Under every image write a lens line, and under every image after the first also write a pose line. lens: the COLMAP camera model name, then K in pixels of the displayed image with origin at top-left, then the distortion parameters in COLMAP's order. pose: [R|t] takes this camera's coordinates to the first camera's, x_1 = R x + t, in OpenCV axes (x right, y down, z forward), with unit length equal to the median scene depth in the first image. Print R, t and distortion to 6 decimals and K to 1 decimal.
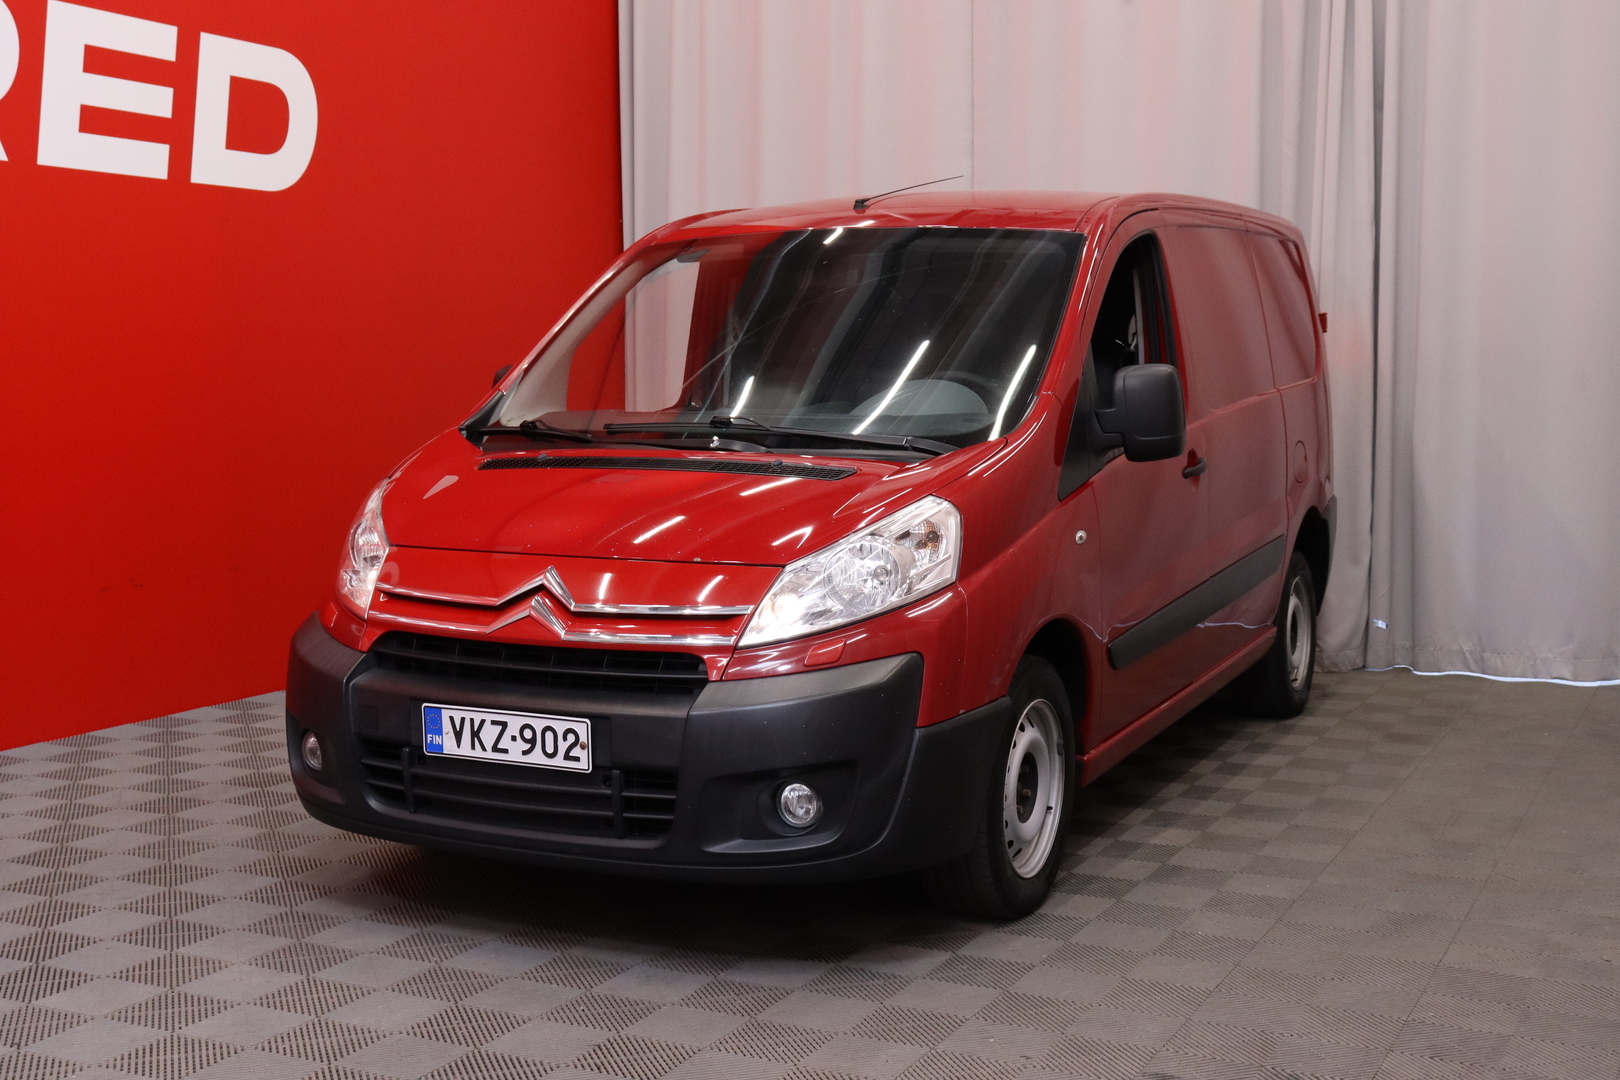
lens RADIAL K [[2062.3, 0, 809.5], [0, 2062.3, 539.2], [0, 0, 1]] dist [-0.025864, 0.000000]
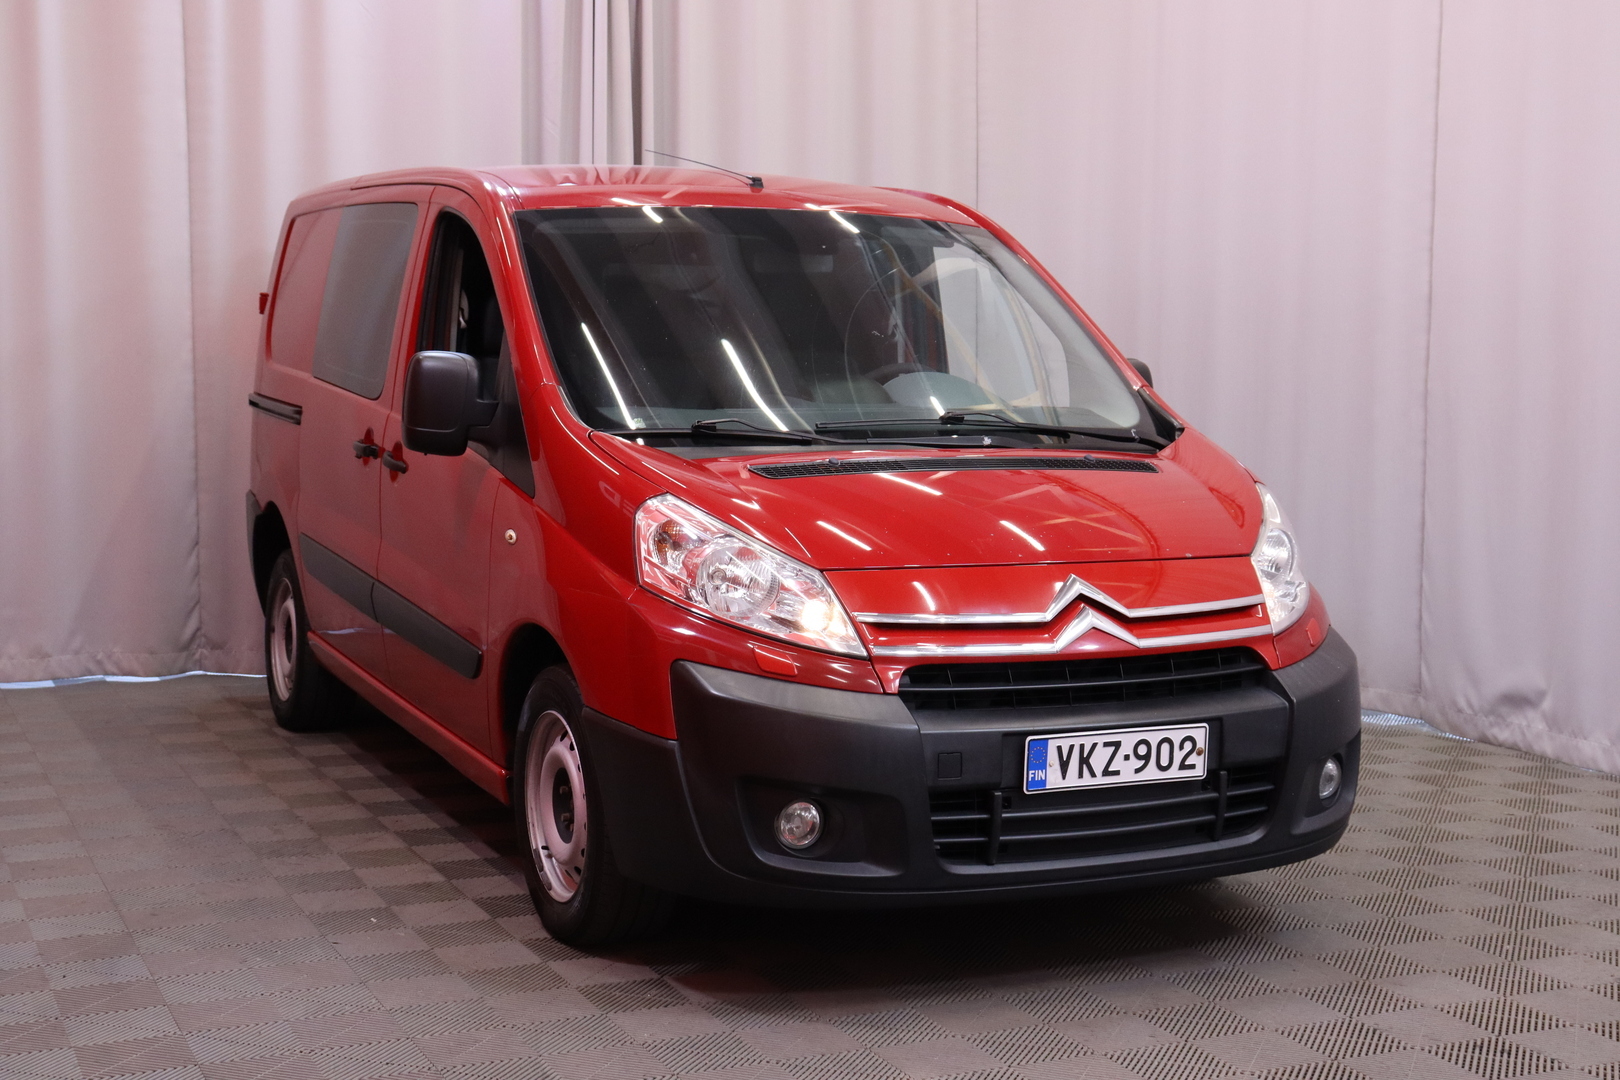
lens RADIAL K [[2177.0, 0, 806.9], [0, 2177.0, 543.3], [0, 0, 1]] dist [-0.013891, 0.000000]
pose [[0.618825, -0.064467, 0.782879, -0.996983], [0.059931, 0.997597, 0.034776, -0.043689], [-0.783239, 0.025398, 0.621202, 0.492108]]
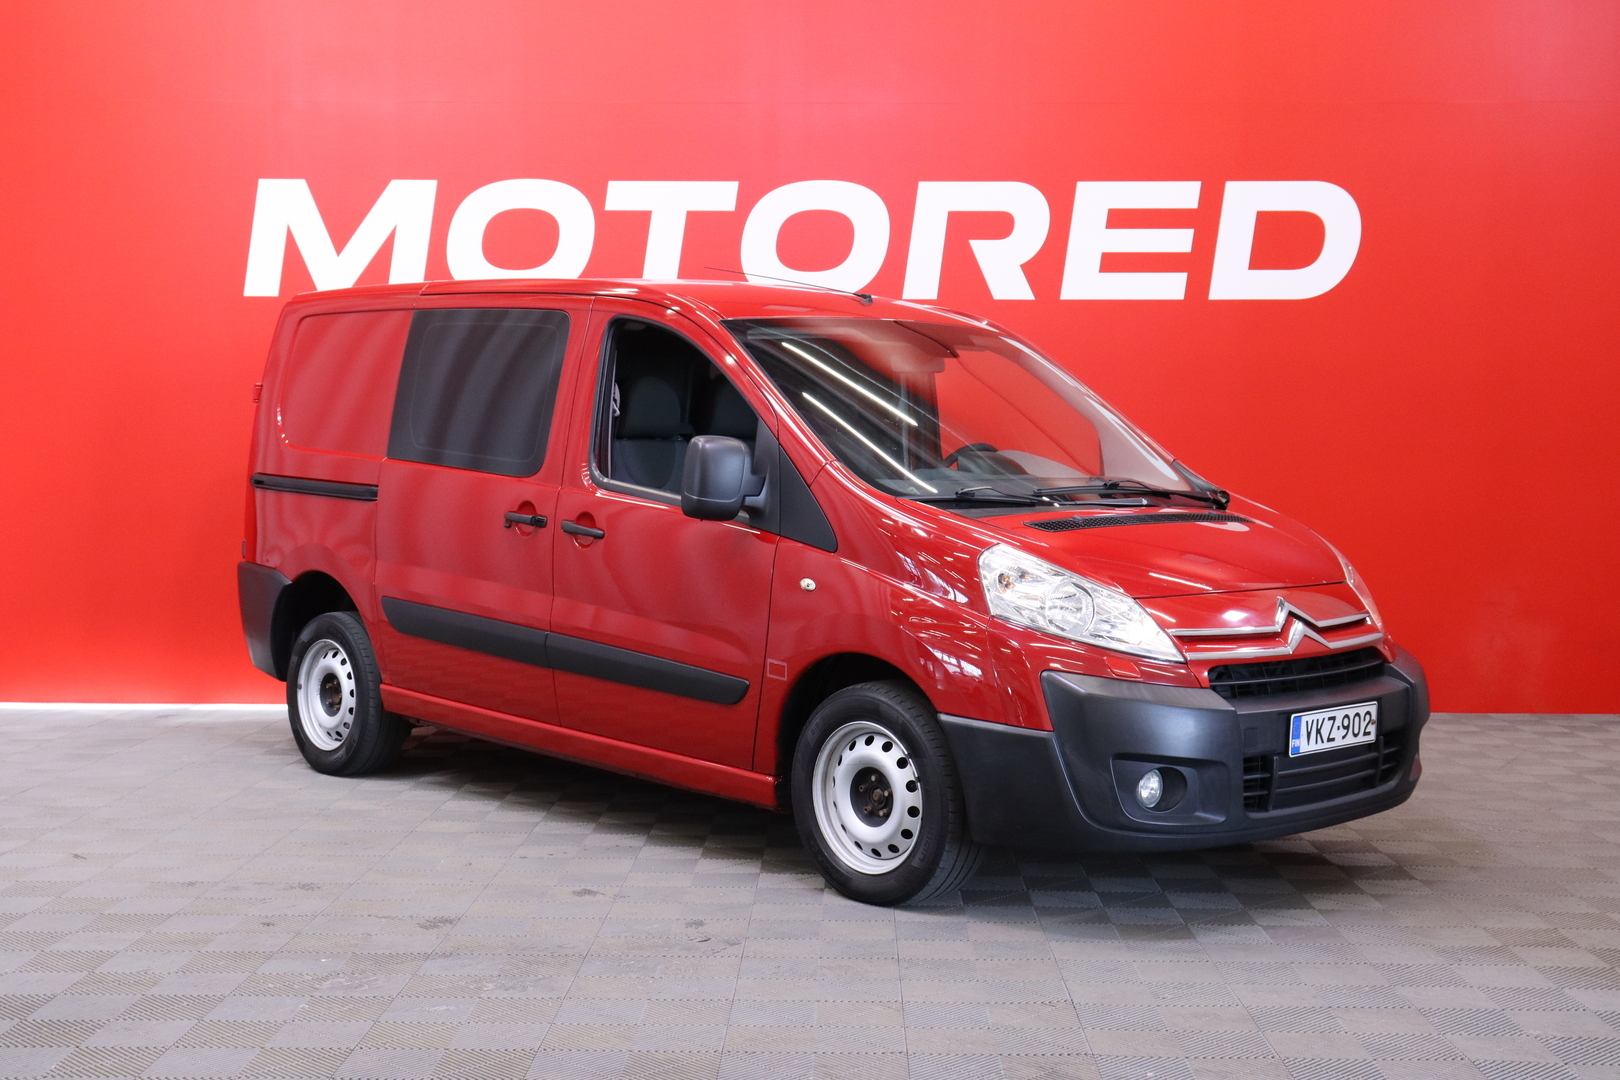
lens RADIAL K [[2056.8, 0, 812.3], [0, 2056.8, 536.5], [0, 0, 1]] dist [-0.036843, 0.000000]
pose [[0.337703, -0.045032, 0.940175, -1.442035], [0.080244, 0.996596, 0.018911, -0.072450], [-0.937826, 0.069057, 0.340167, 0.858309]]
